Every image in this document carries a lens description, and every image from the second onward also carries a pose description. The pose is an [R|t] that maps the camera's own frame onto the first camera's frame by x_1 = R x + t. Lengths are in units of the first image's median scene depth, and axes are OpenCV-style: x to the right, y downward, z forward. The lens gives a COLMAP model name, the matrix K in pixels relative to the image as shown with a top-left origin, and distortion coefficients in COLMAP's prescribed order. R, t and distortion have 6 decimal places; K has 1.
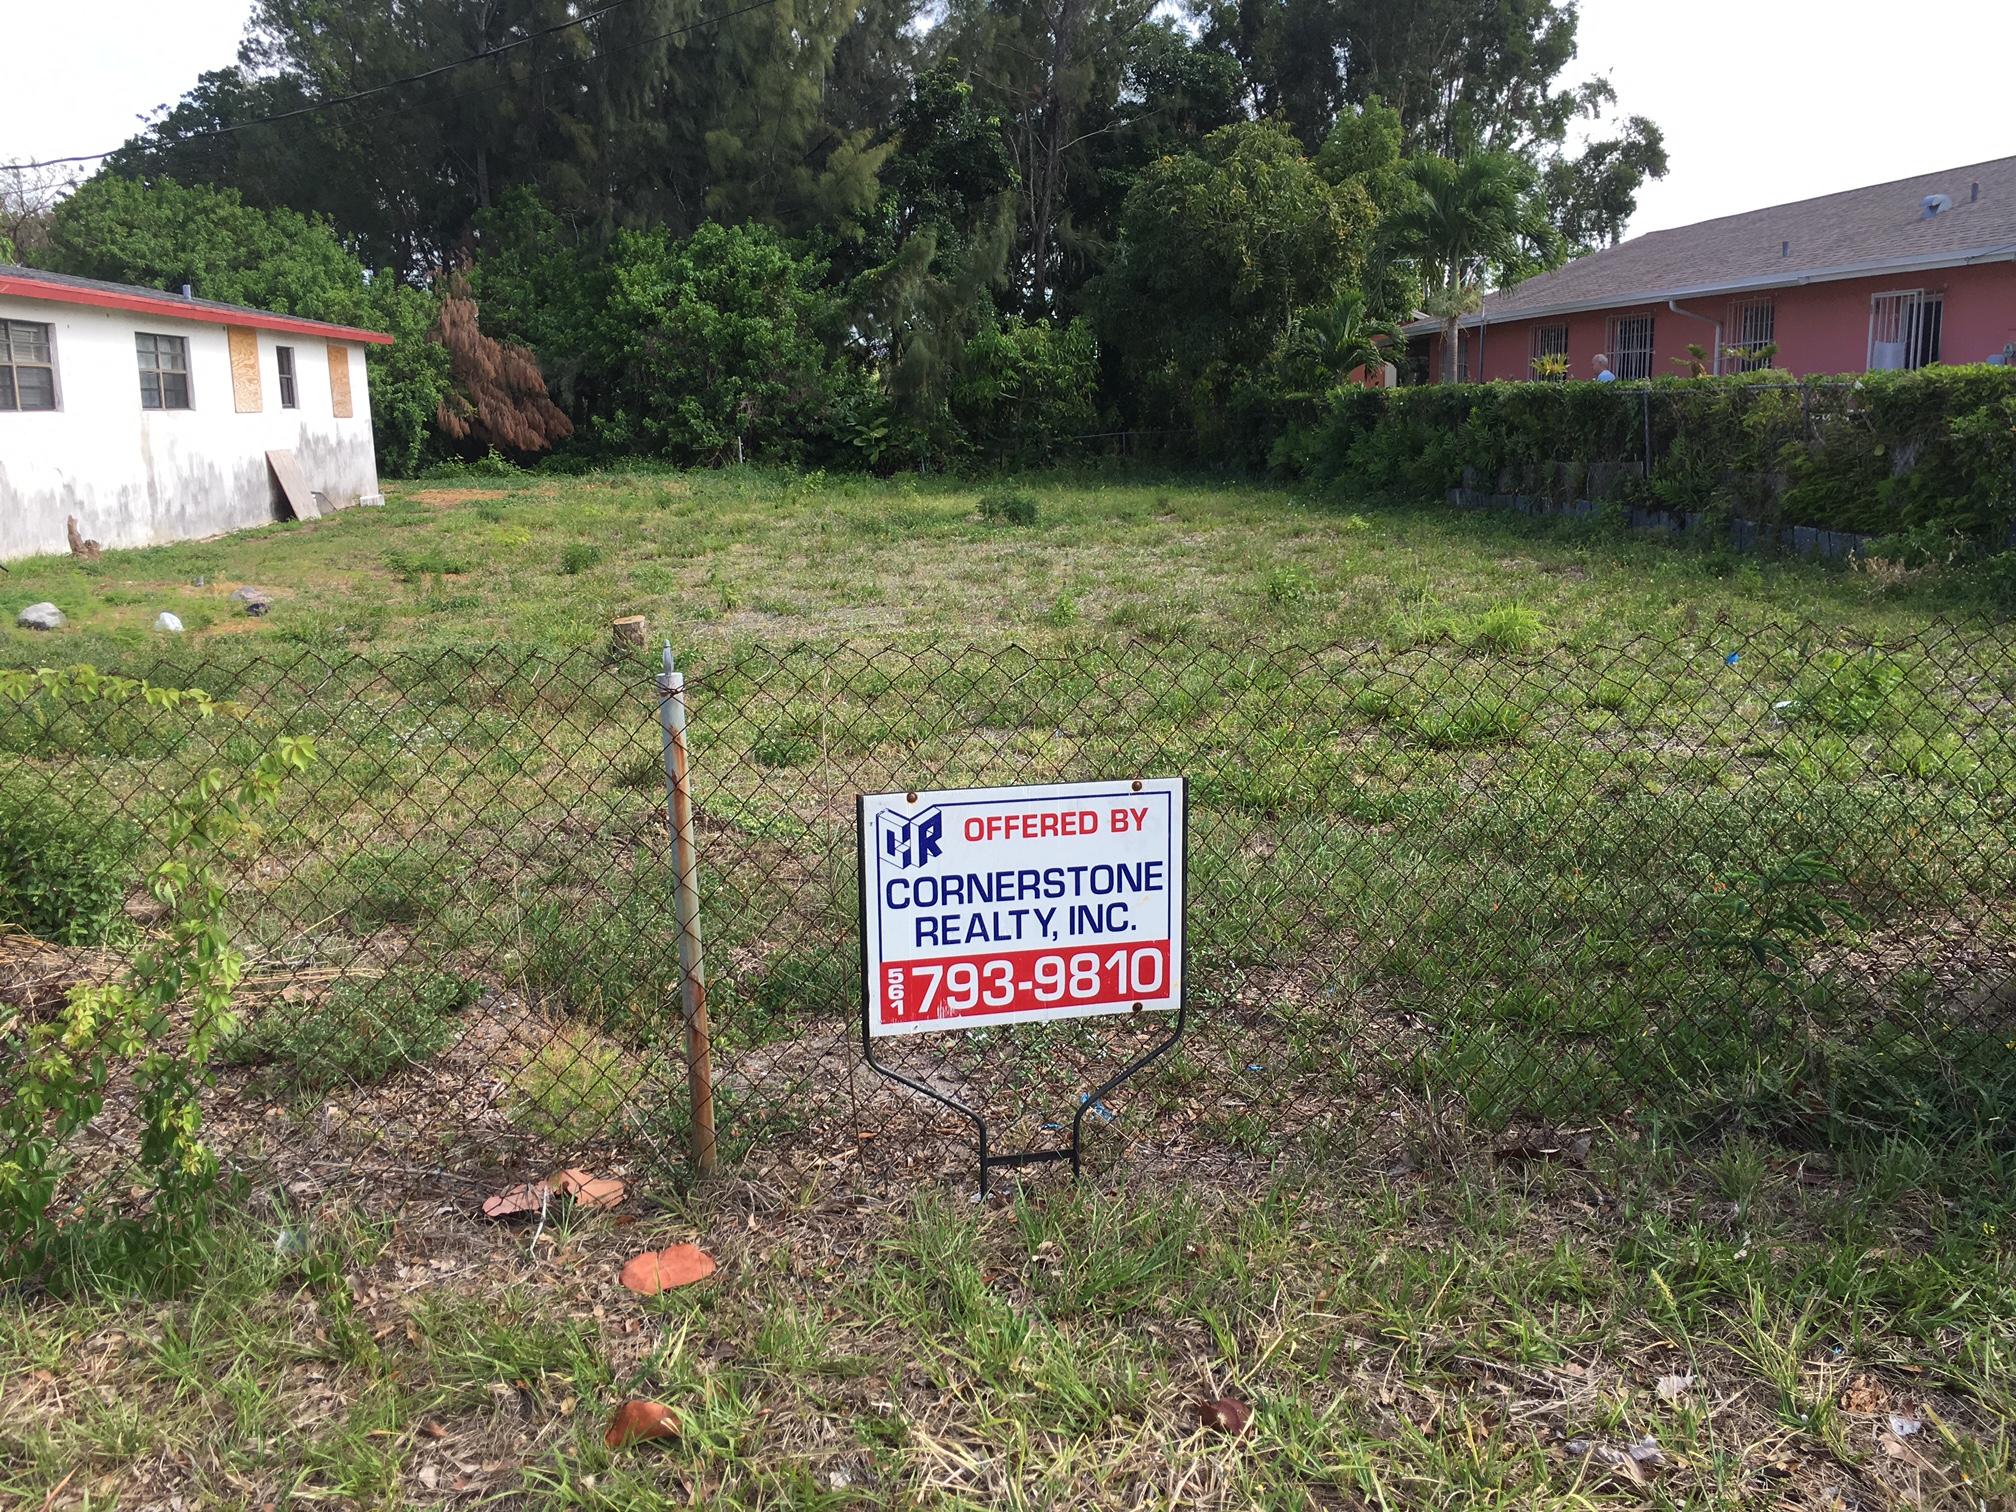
lens RADIAL K [[1704.4, 0, 1008.0], [0, 1704.4, 756.0], [0, 0, 1]] dist [0.064962, -0.107180]
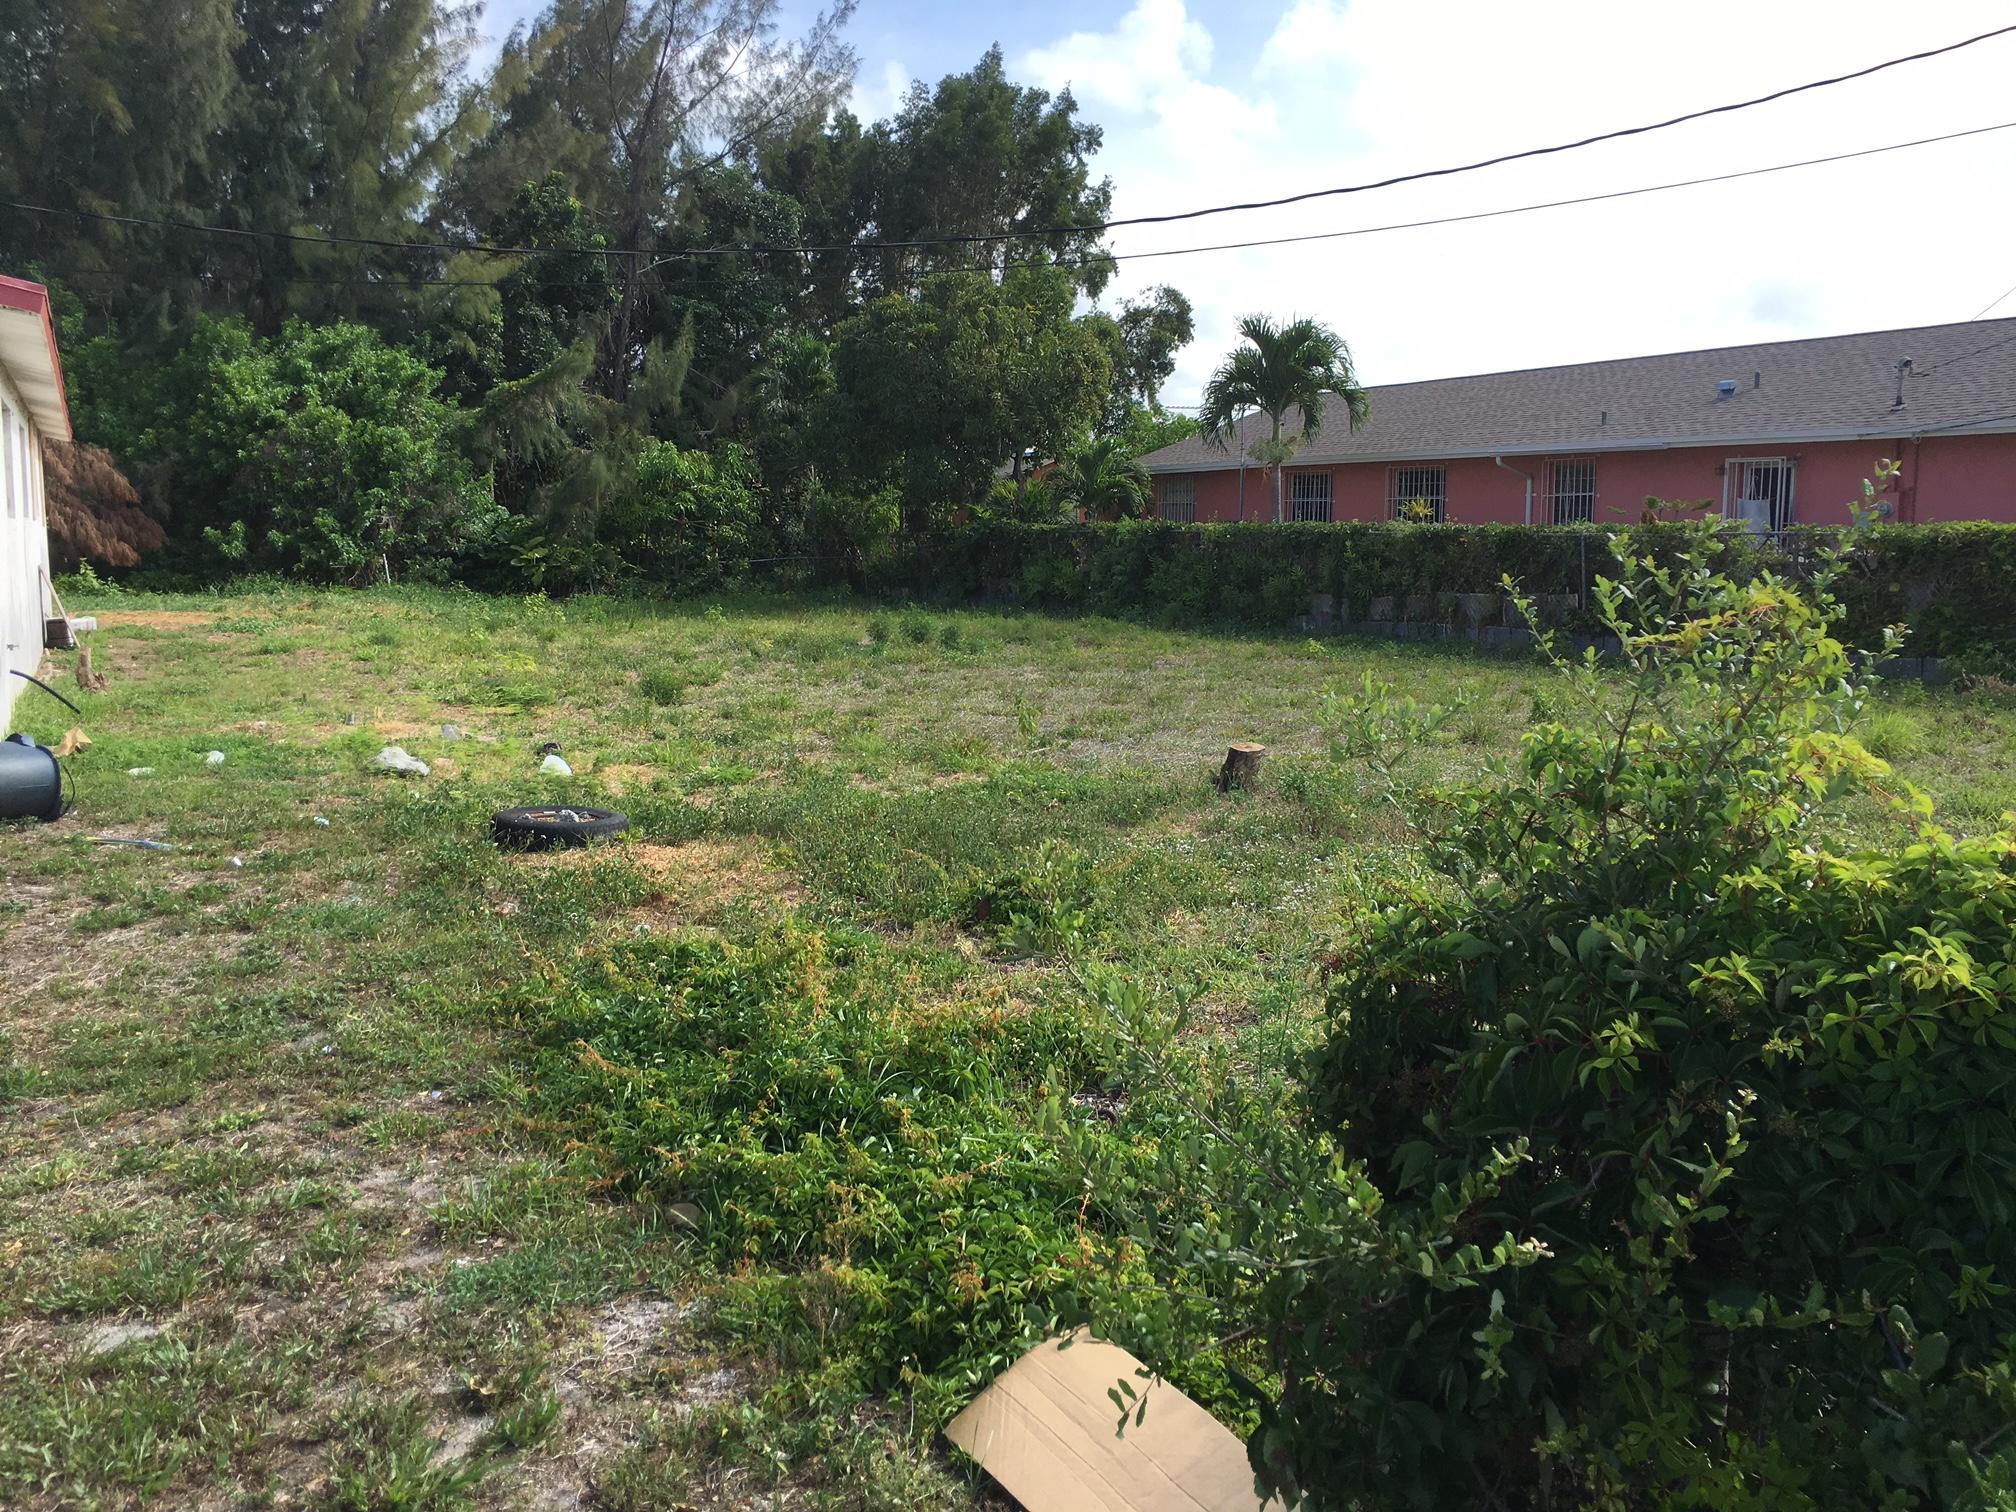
lens RADIAL K [[1704.4, 0, 1008.0], [0, 1704.4, 756.0], [0, 0, 1]] dist [0.064962, -0.107180]
pose [[0.923015, -0.027099, 0.383807, -0.201657], [0.054656, 0.996636, -0.061071, -0.006081], [-0.380861, 0.077347, 0.921391, 0.041689]]
